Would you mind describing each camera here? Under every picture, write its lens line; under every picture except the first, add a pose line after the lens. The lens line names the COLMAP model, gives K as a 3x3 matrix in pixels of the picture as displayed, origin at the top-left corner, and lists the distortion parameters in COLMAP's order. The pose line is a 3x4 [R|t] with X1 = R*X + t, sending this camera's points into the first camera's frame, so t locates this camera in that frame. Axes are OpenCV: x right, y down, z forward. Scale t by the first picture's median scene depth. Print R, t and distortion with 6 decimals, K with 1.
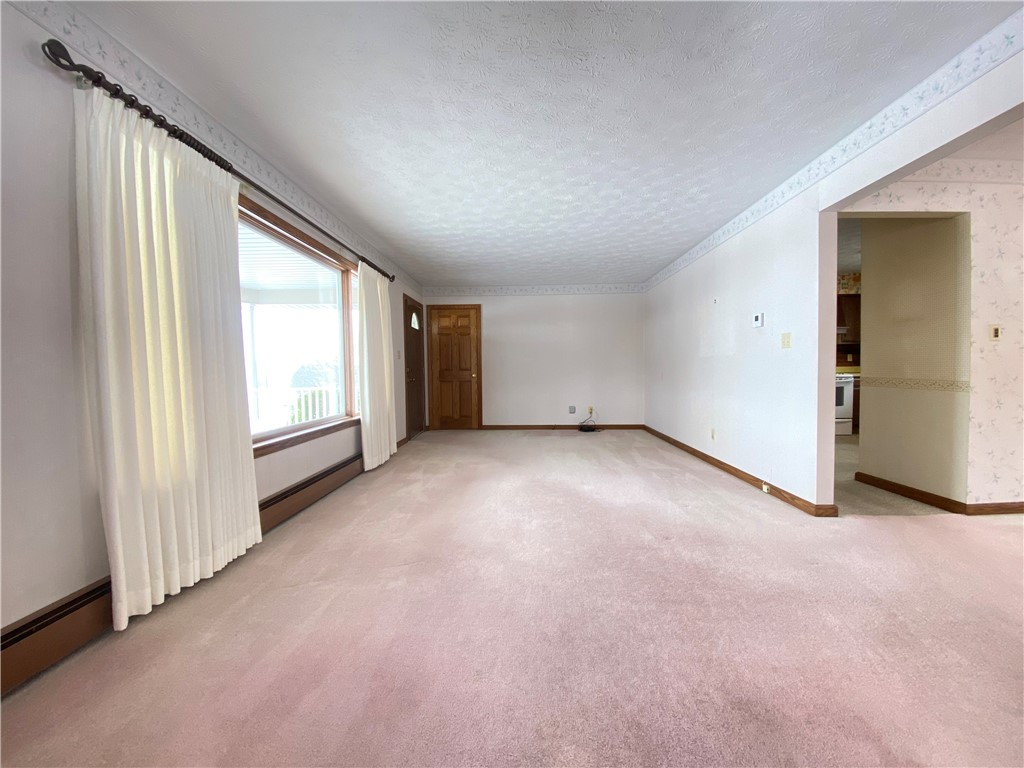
lens RADIAL K [[414.2, 0, 516.3], [0, 414.2, 383.6], [0, 0, 1]] dist [0.026905, -0.023706]
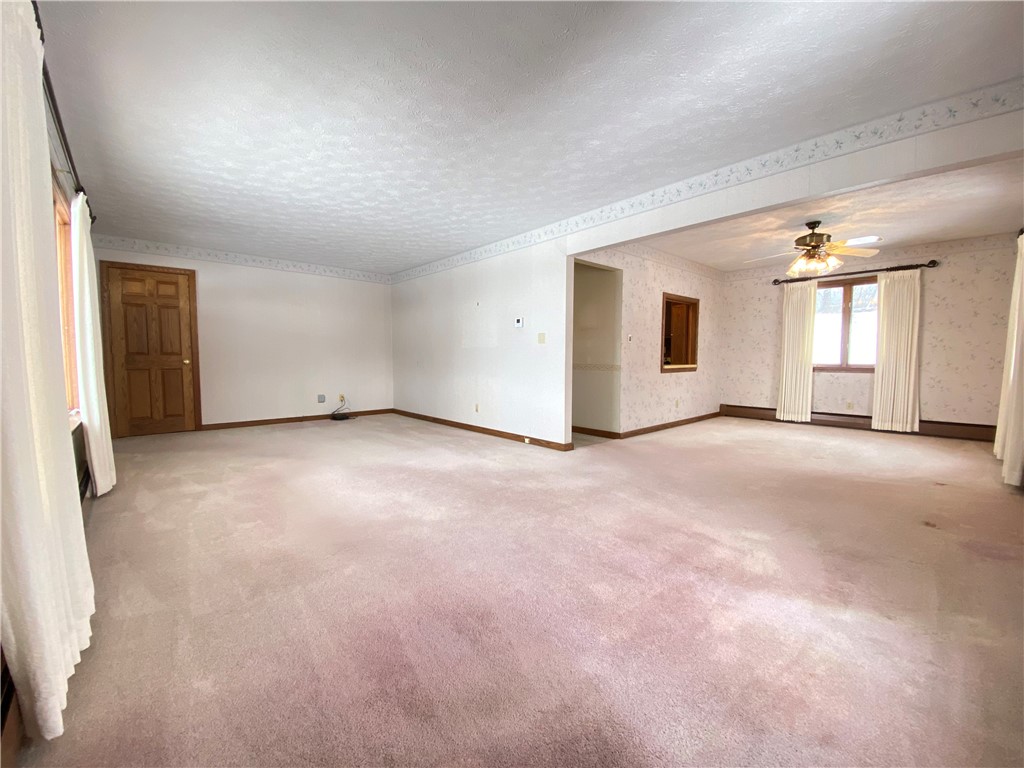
lens RADIAL K [[414.2, 0, 516.3], [0, 414.2, 383.6], [0, 0, 1]] dist [0.026905, -0.023706]
pose [[0.717444, -0.031832, 0.695888, -0.338311], [0.013285, 0.999399, 0.032019, 0.008114], [-0.696489, -0.013727, 0.717436, 0.012747]]
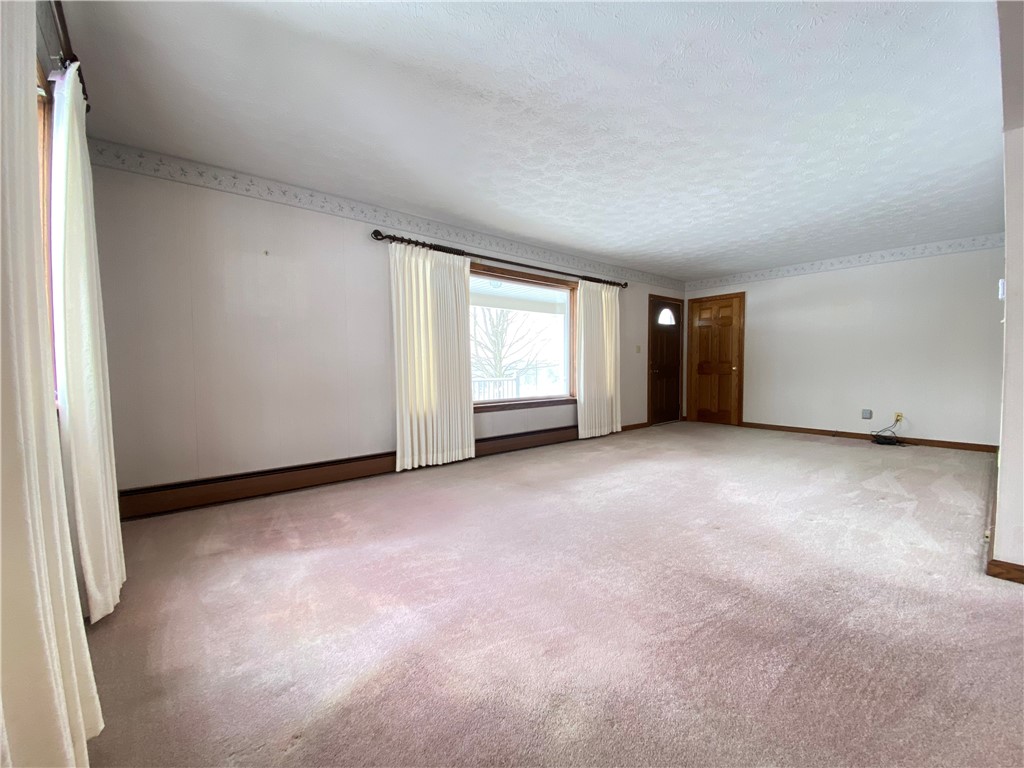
lens RADIAL K [[420.1, 0, 513.3], [0, 420.1, 385.2], [0, 0, 1]] dist [0.053963, -0.041891]
pose [[0.654827, 0.042336, -0.754592, 0.500638], [-0.027200, 0.999103, 0.032451, 0.001575], [0.755289, -0.000724, 0.655391, -0.034583]]
